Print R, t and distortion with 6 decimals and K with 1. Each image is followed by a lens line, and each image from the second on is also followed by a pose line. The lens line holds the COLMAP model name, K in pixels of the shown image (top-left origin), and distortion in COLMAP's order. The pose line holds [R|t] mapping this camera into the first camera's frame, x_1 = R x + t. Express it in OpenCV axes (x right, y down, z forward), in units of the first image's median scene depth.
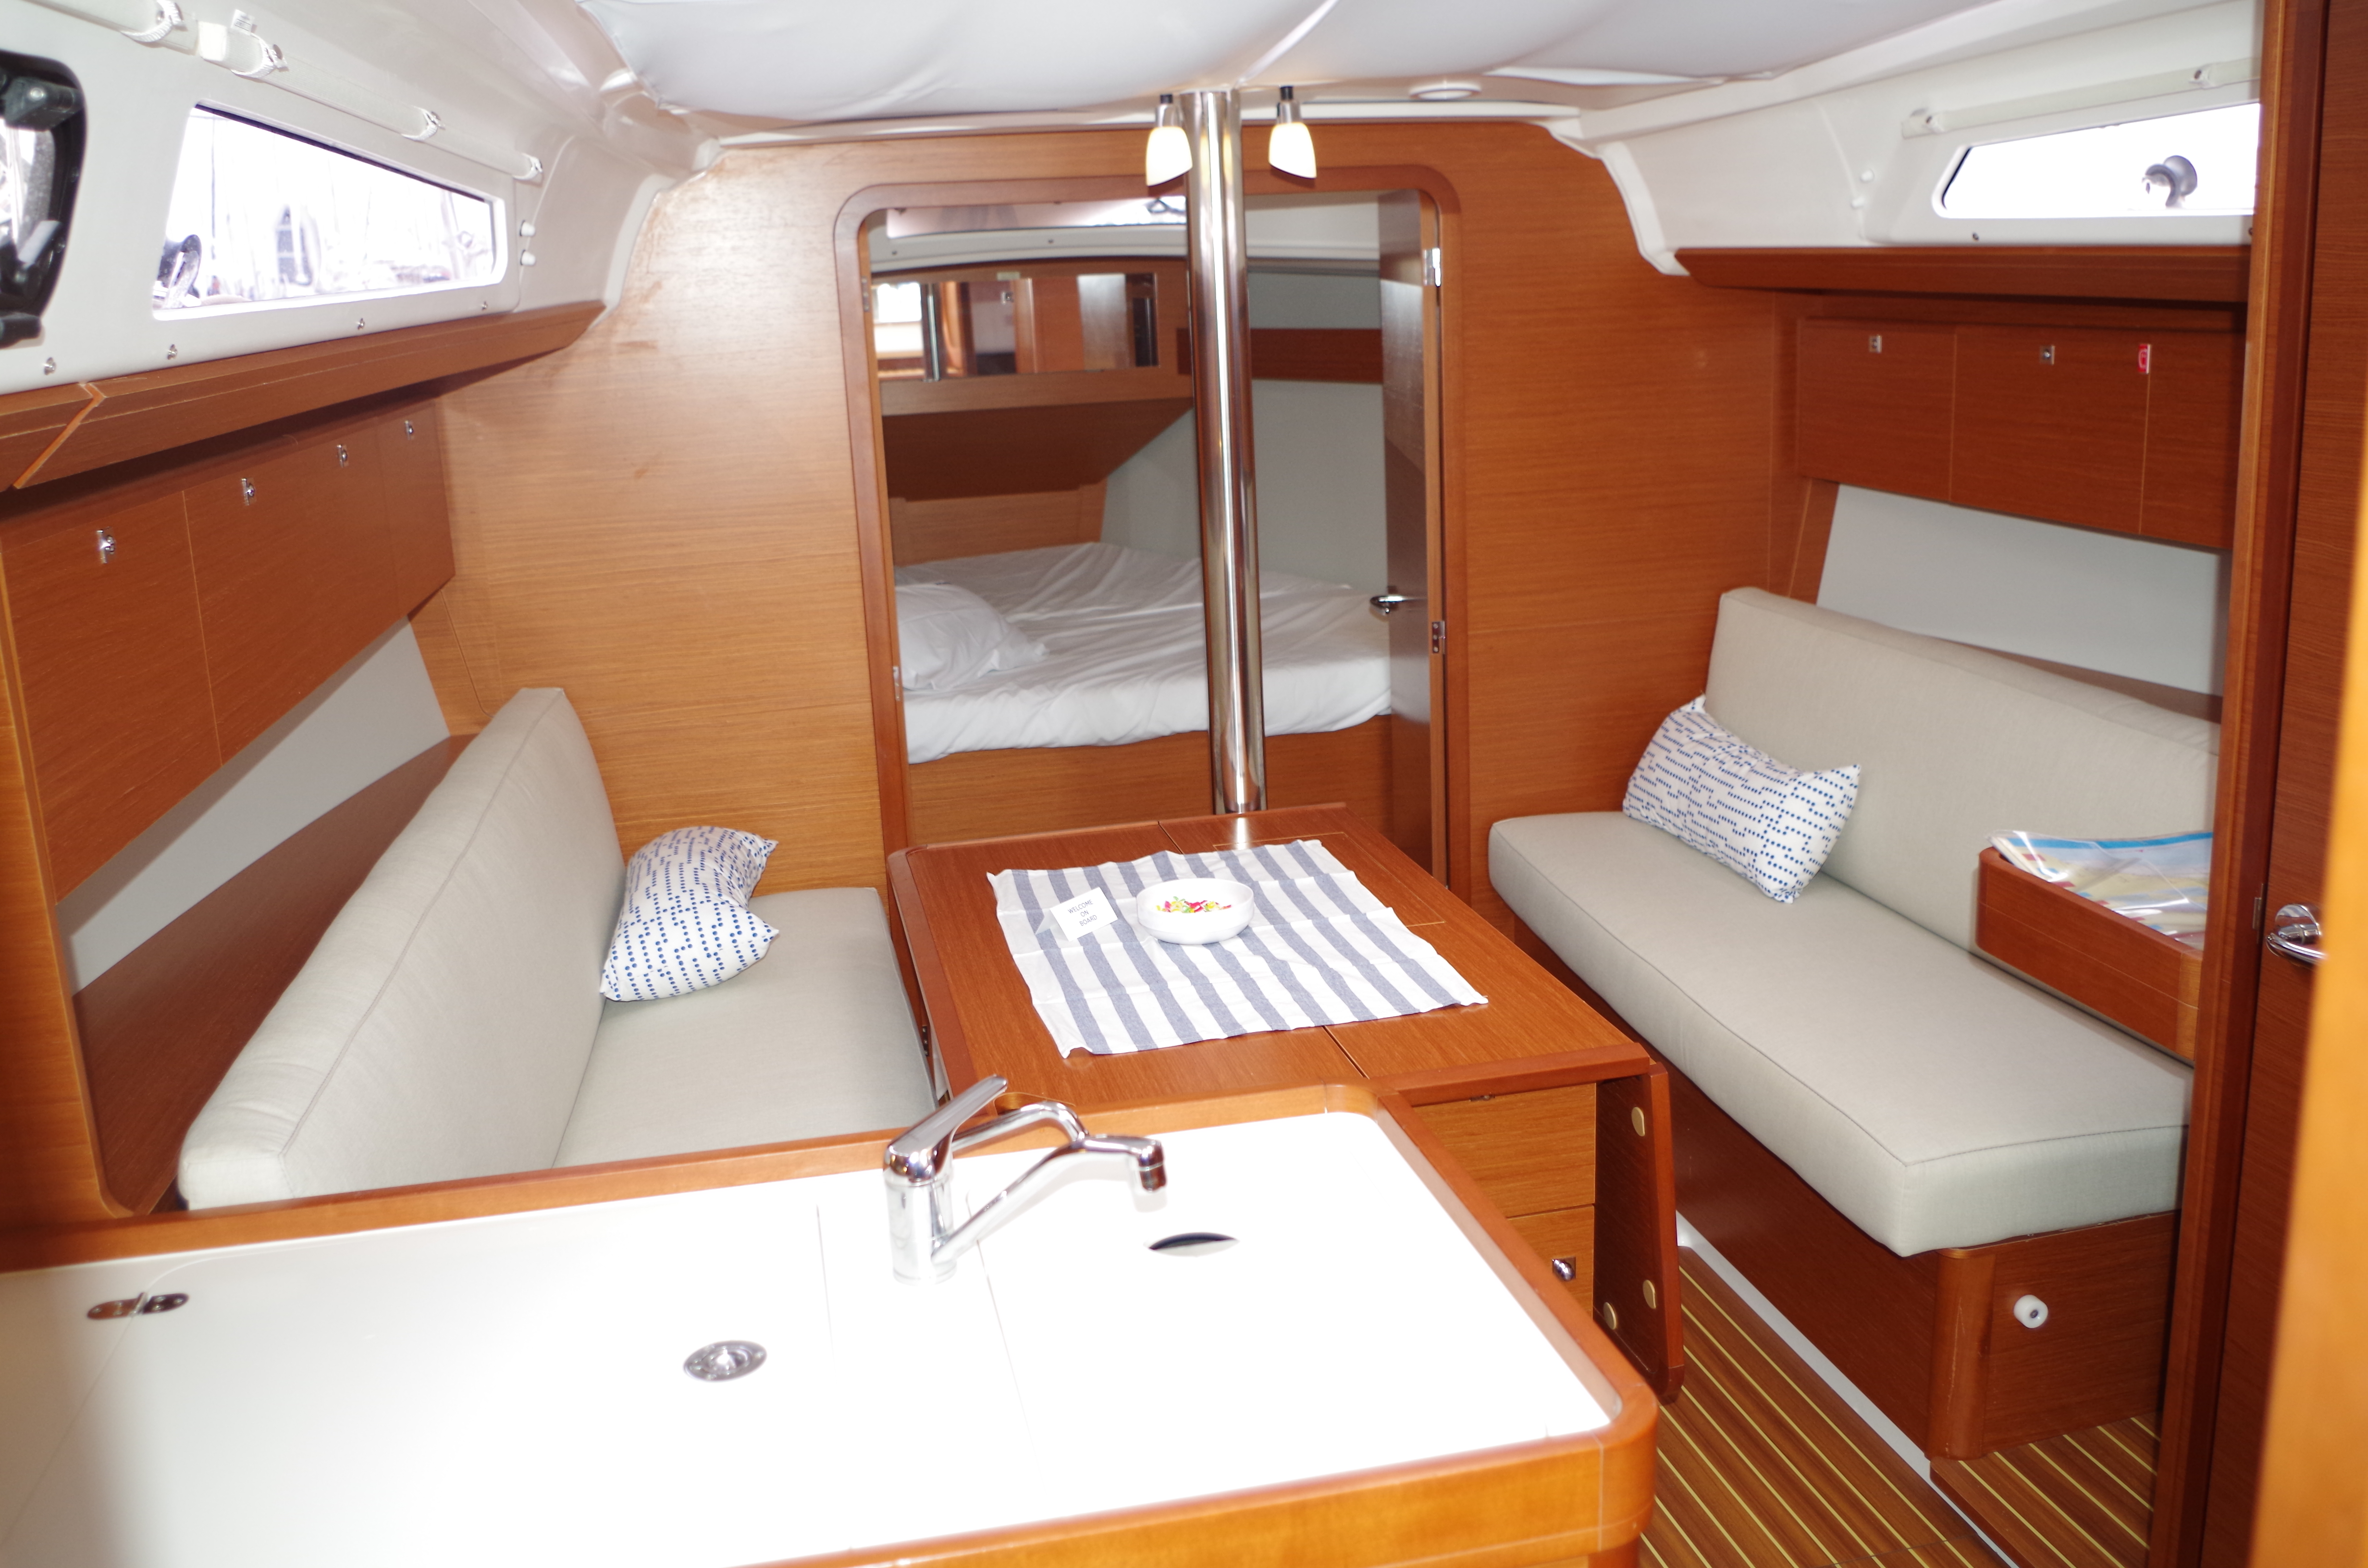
lens RADIAL K [[1999.7, 0, 1177.0], [0, 1999.7, 744.7], [0, 0, 1]] dist [-0.066716, 0.002250]
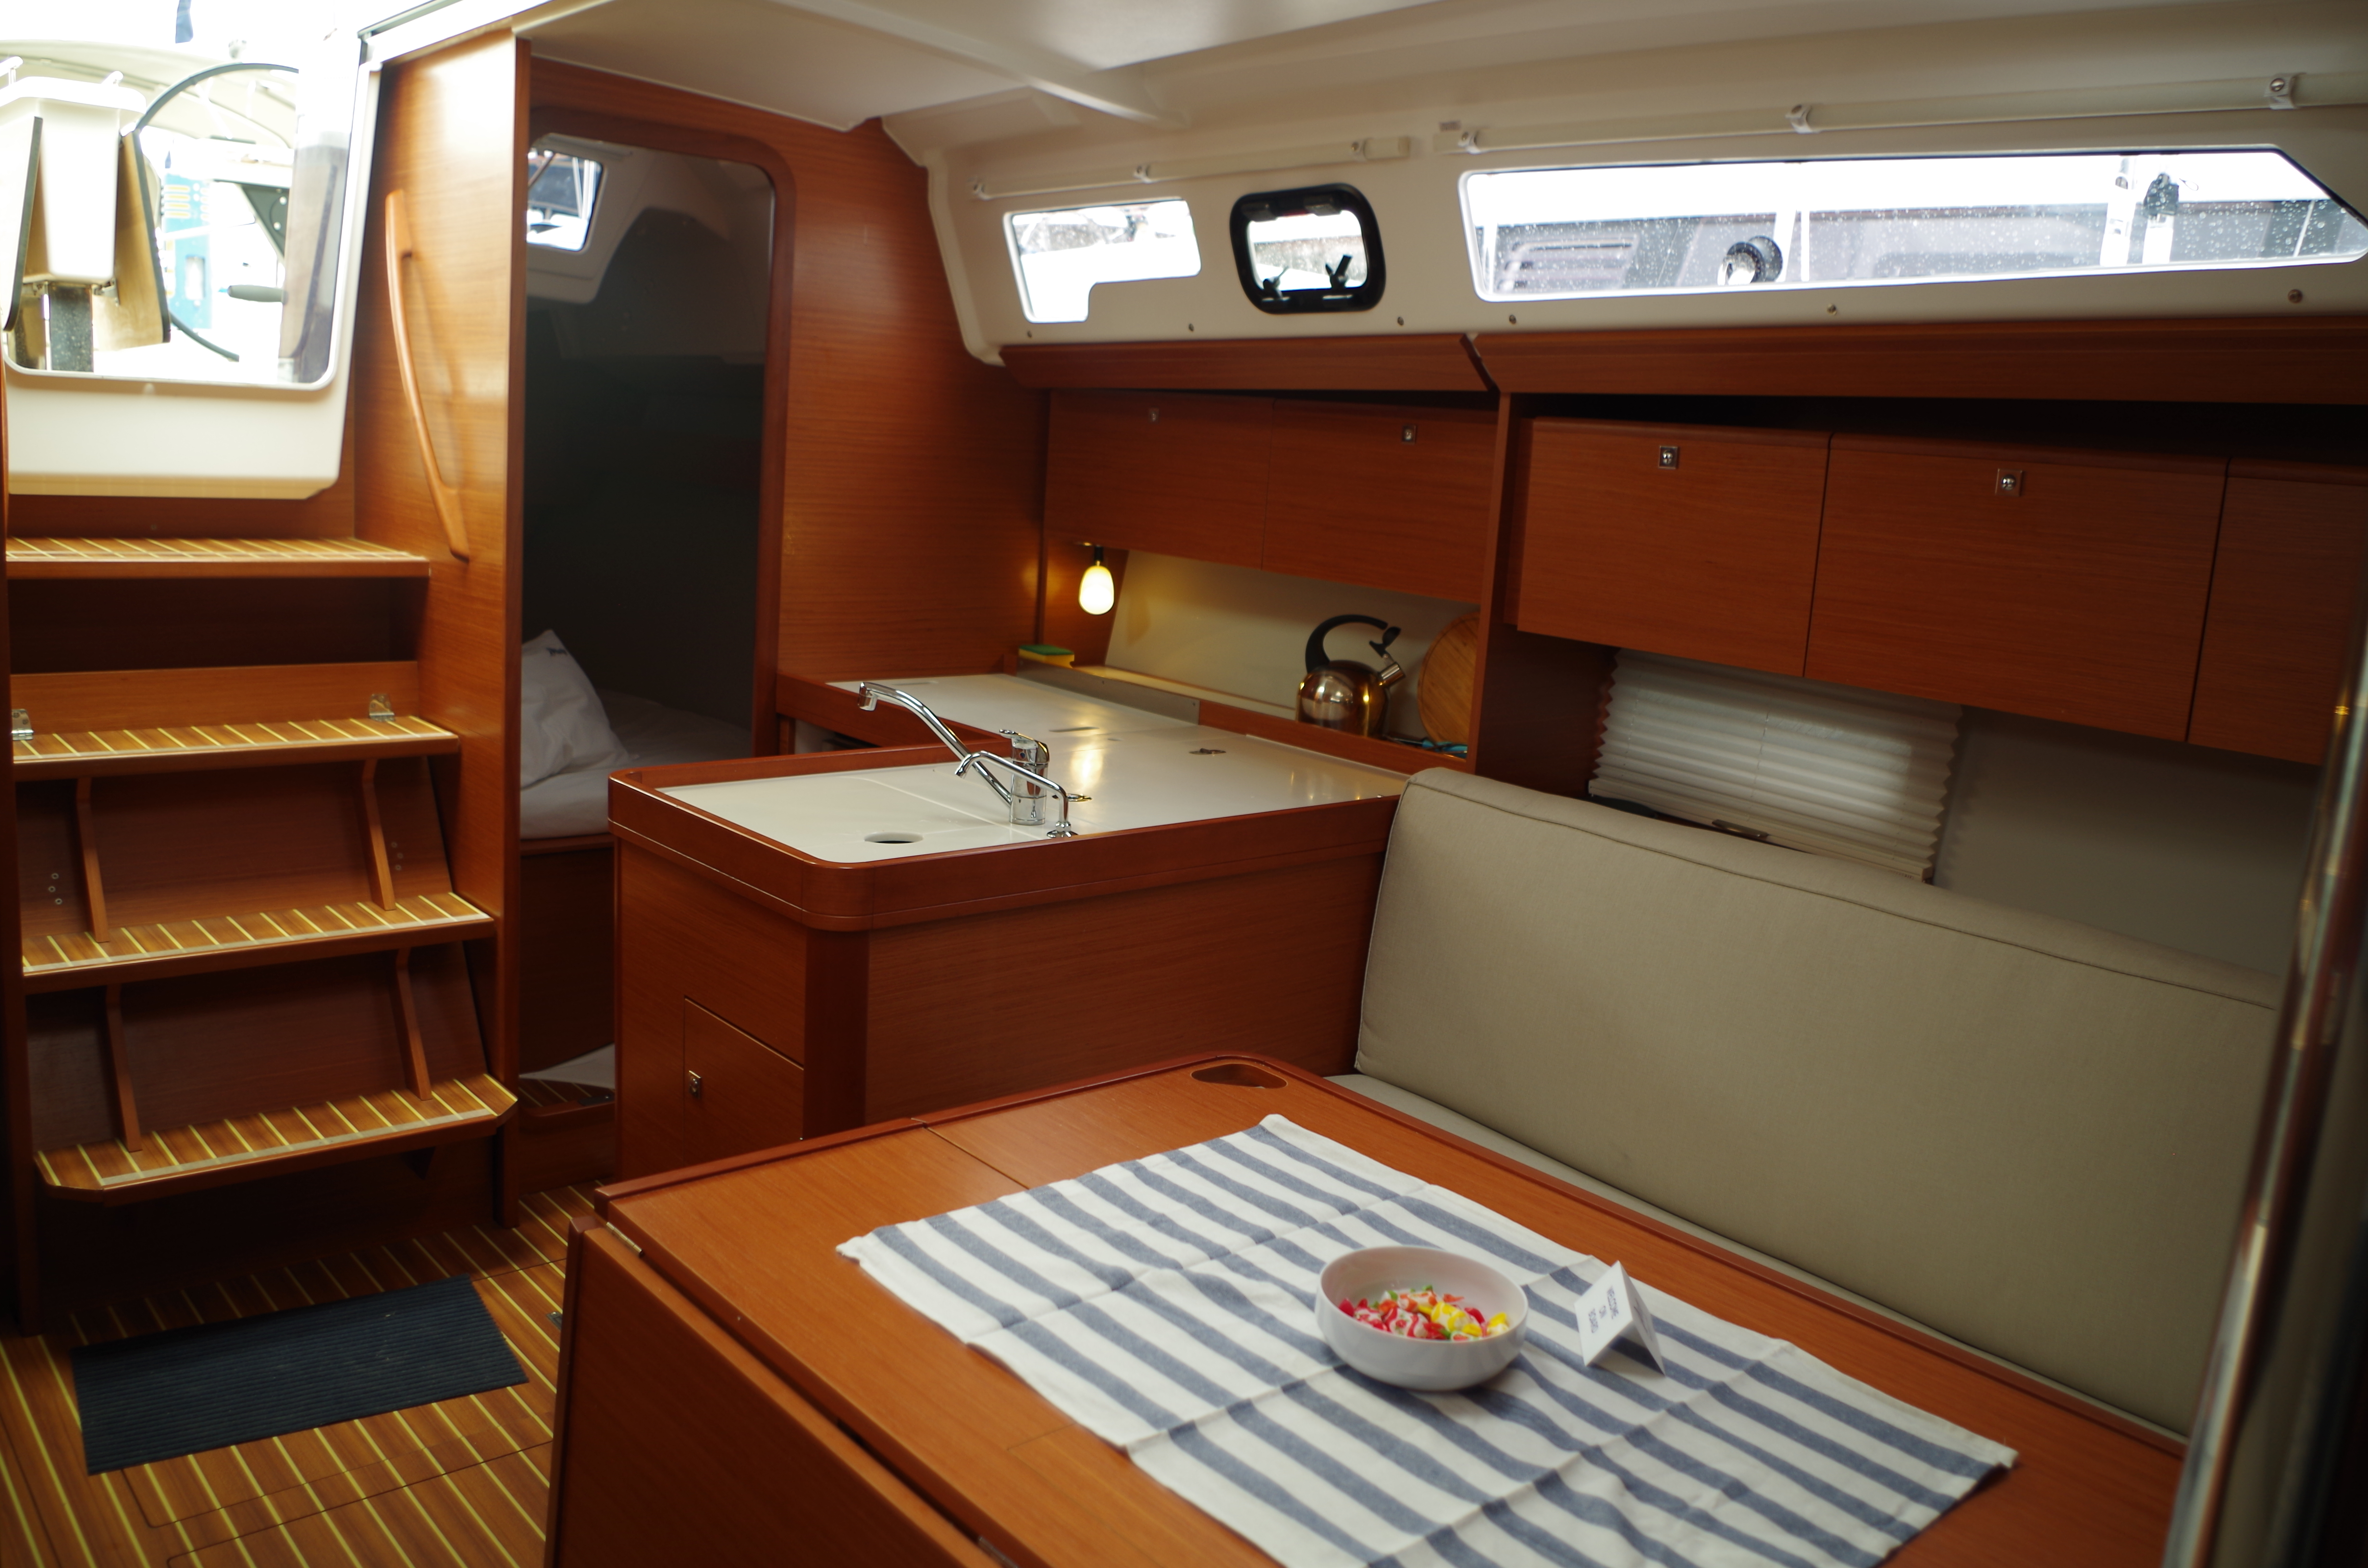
lens RADIAL K [[1829.9, 0, 1194.4], [0, 1829.9, 764.8], [0, 0, 1]] dist [-0.093363, 0.045692]
pose [[-0.869893, 0.073813, -0.487686, 0.249543], [-0.143310, 0.908262, 0.393094, -0.206225], [0.471962, 0.411840, -0.779513, 1.084580]]
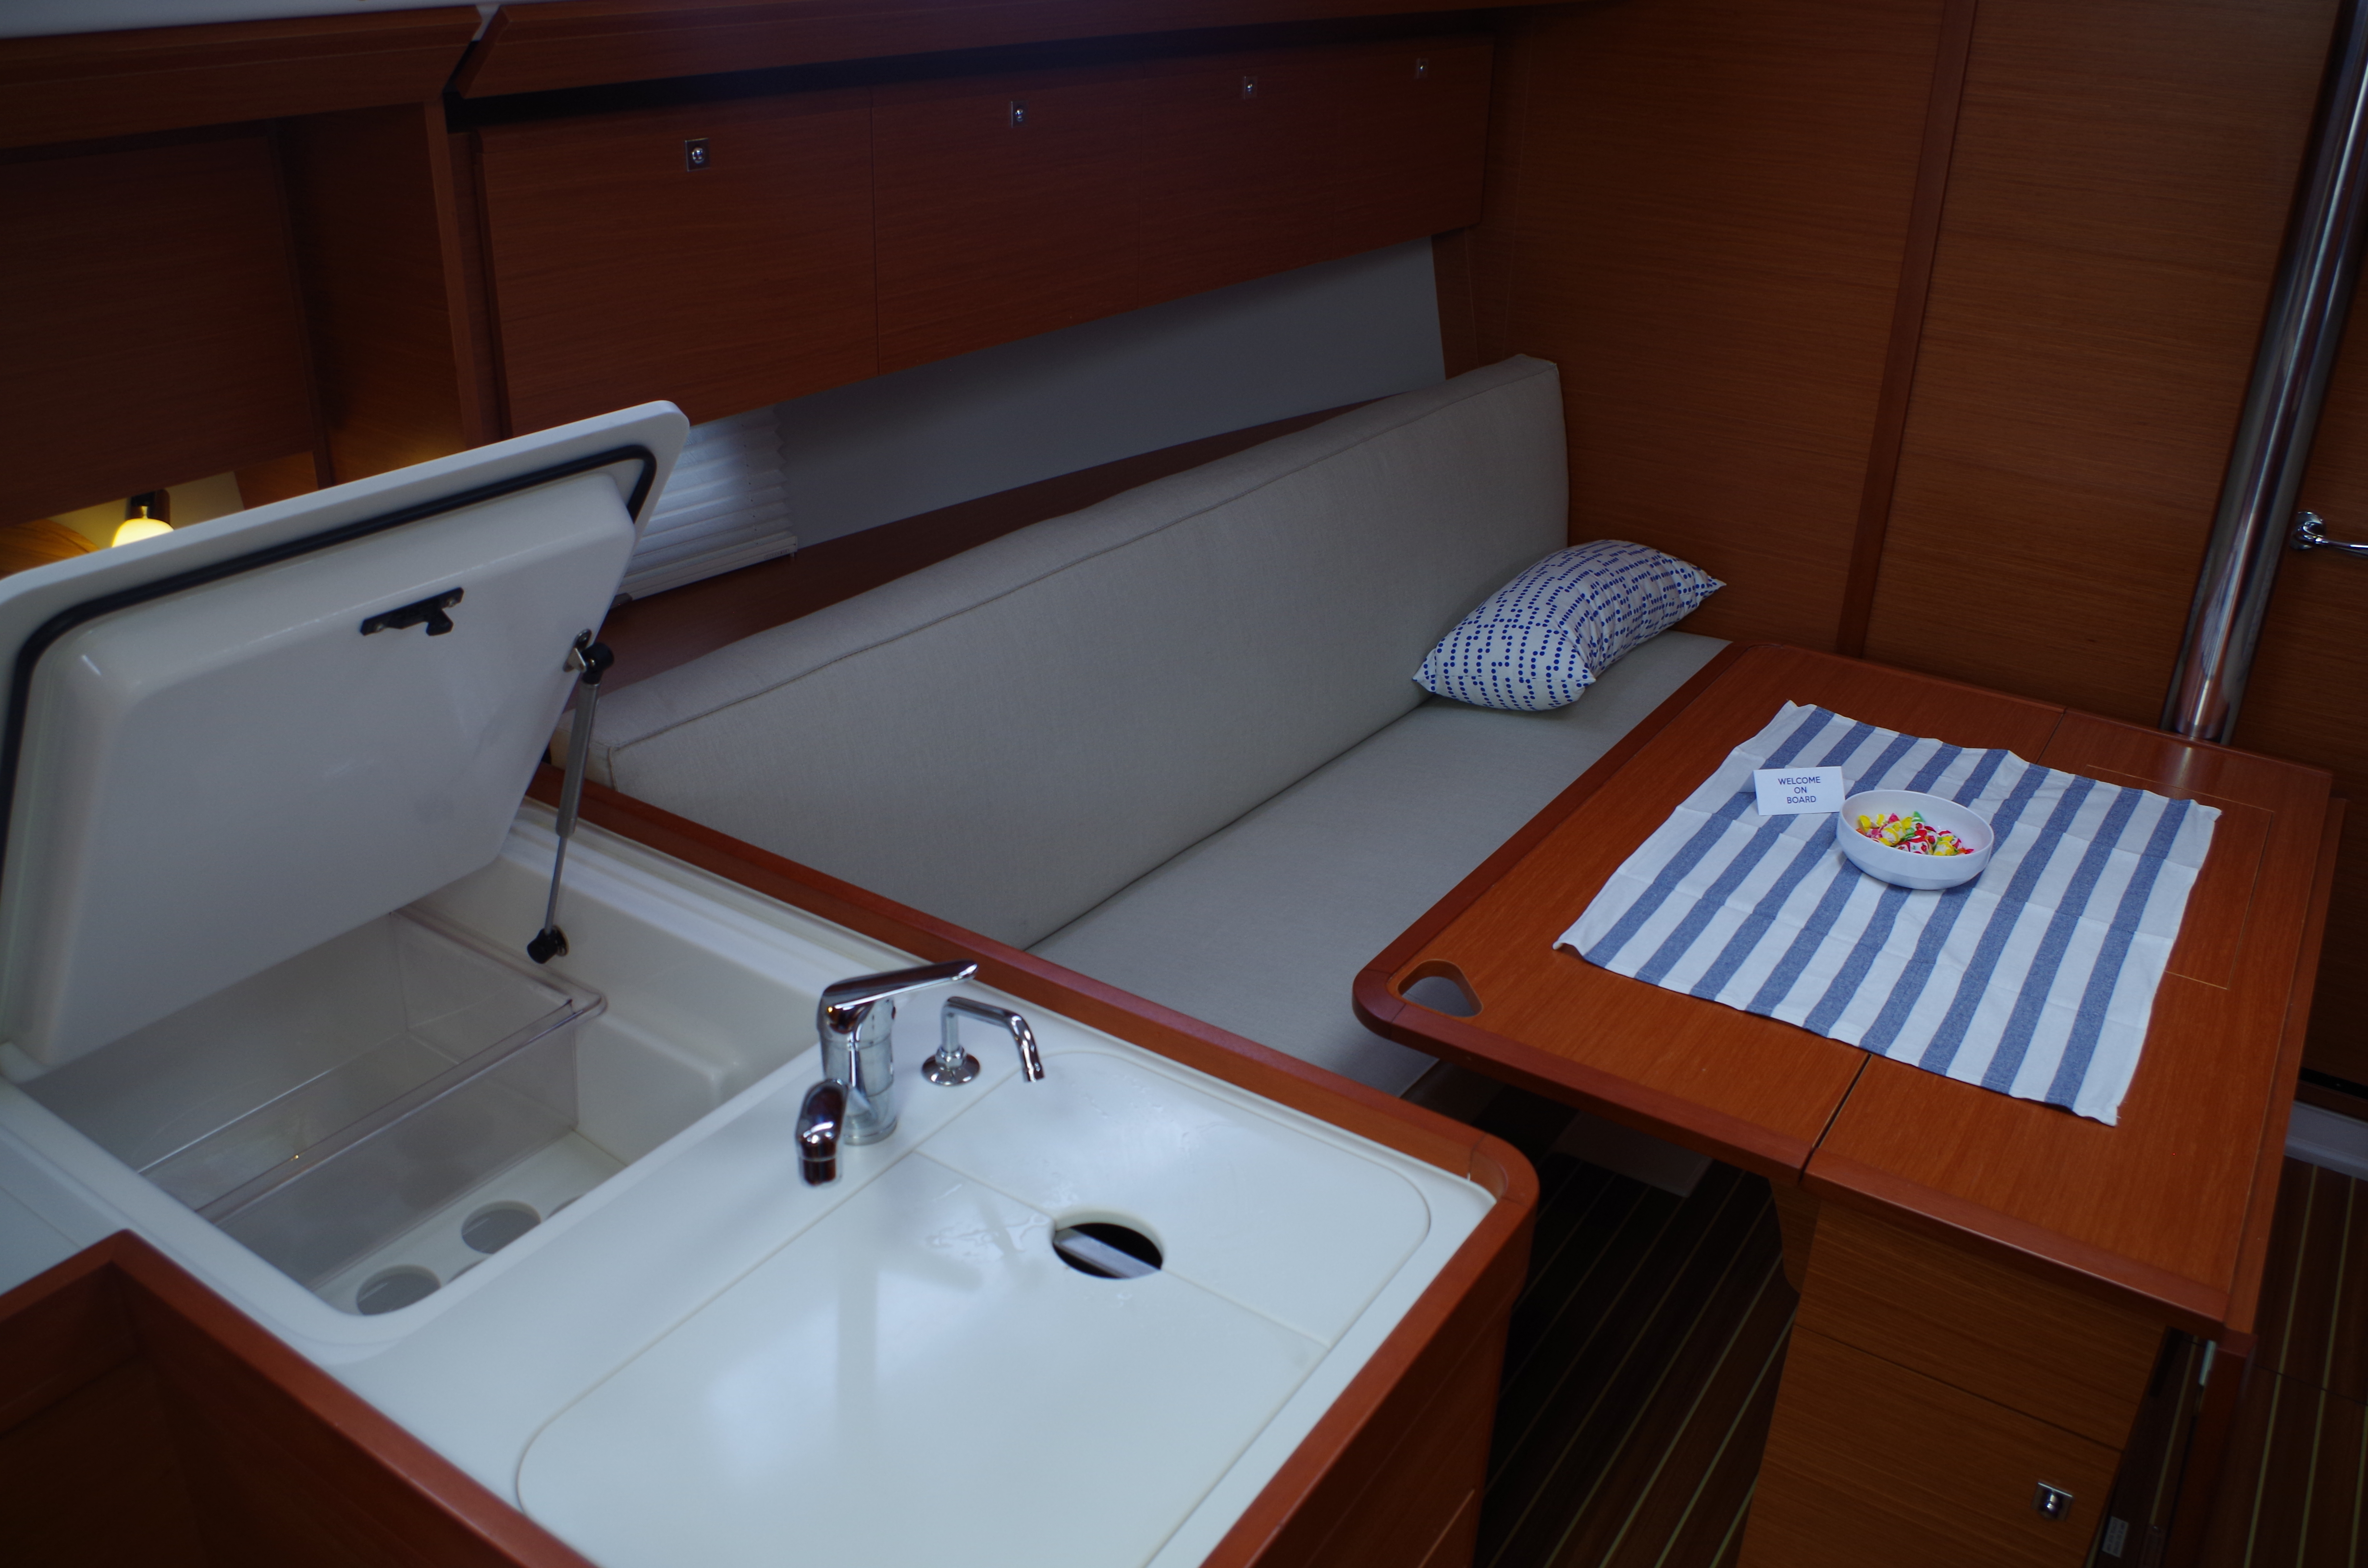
lens RADIAL K [[1851.8, 0, 1188.8], [0, 1851.8, 768.0], [0, 0, 1]] dist [-0.091640, 0.041082]
pose [[0.694314, 0.365185, -0.620135, 0.206006], [-0.220446, 0.928190, 0.299777, -0.080314], [0.685078, -0.071433, 0.724959, 0.236200]]
